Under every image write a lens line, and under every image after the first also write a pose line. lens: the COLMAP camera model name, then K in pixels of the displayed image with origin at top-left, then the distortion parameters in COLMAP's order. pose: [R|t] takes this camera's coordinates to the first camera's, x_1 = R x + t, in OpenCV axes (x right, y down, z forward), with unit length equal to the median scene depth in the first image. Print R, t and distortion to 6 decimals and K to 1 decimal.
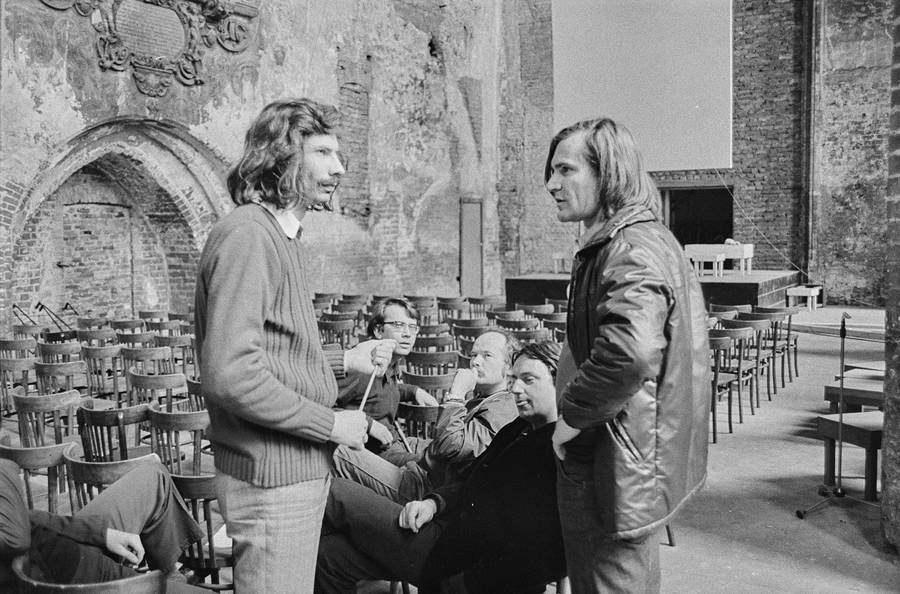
lens RADIAL K [[900.8, 0, 450.0], [0, 900.8, 297.0], [0, 0, 1]] dist [-0.032823, 0.028991]
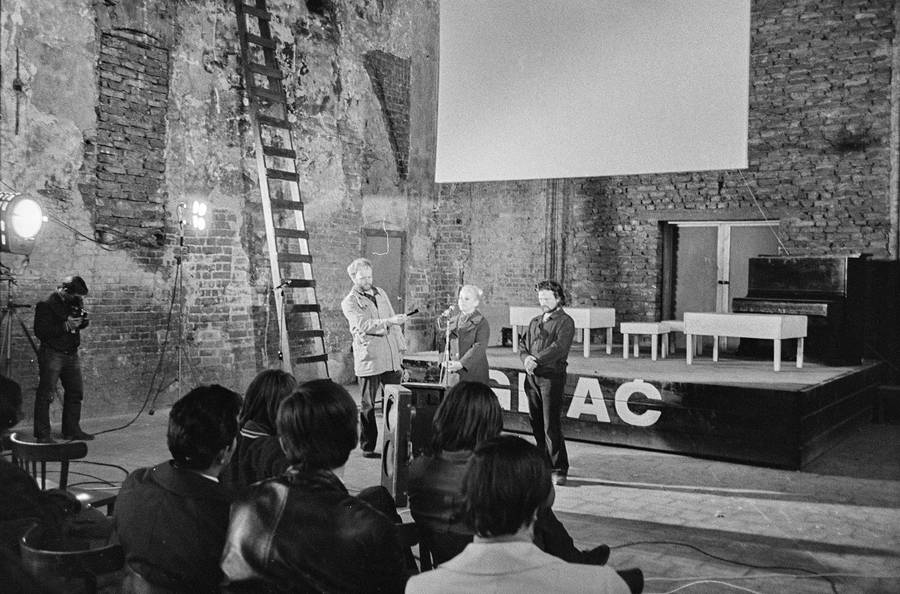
lens RADIAL K [[900.8, 0, 450.0], [0, 900.8, 297.0], [0, 0, 1]] dist [-0.032823, 0.028991]
pose [[0.996348, 0.032998, -0.078746, 0.140202], [-0.037207, 0.997923, -0.052594, -0.028118], [0.076847, 0.055332, 0.995506, 0.364981]]
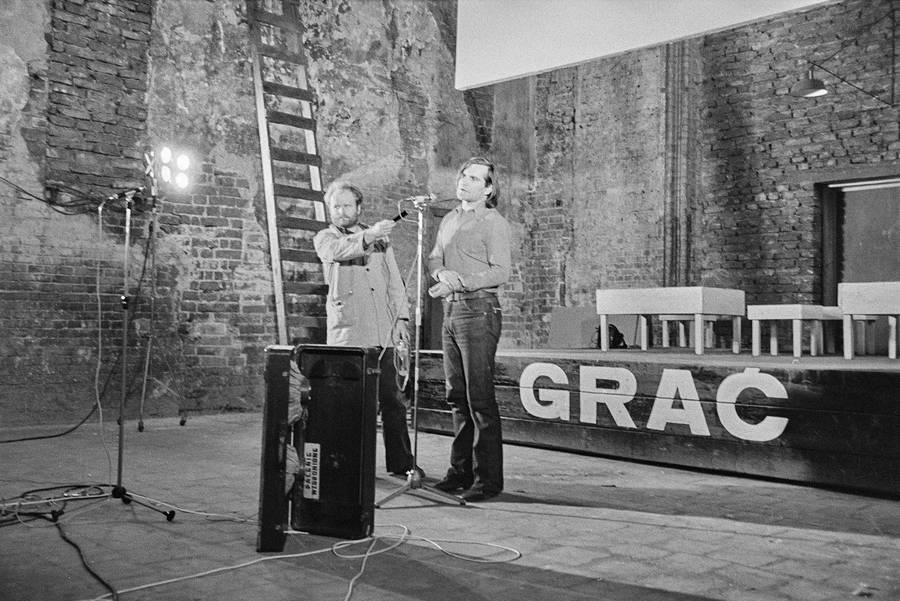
lens RADIAL K [[917.4, 0, 450.0], [0, 917.4, 300.5], [0, 0, 1]] dist [-0.021636, 0.019884]
pose [[0.962738, 0.017004, -0.269901, 0.186097], [-0.043324, 0.994829, -0.091861, -0.004451], [0.266943, 0.100132, 0.958496, 0.515125]]
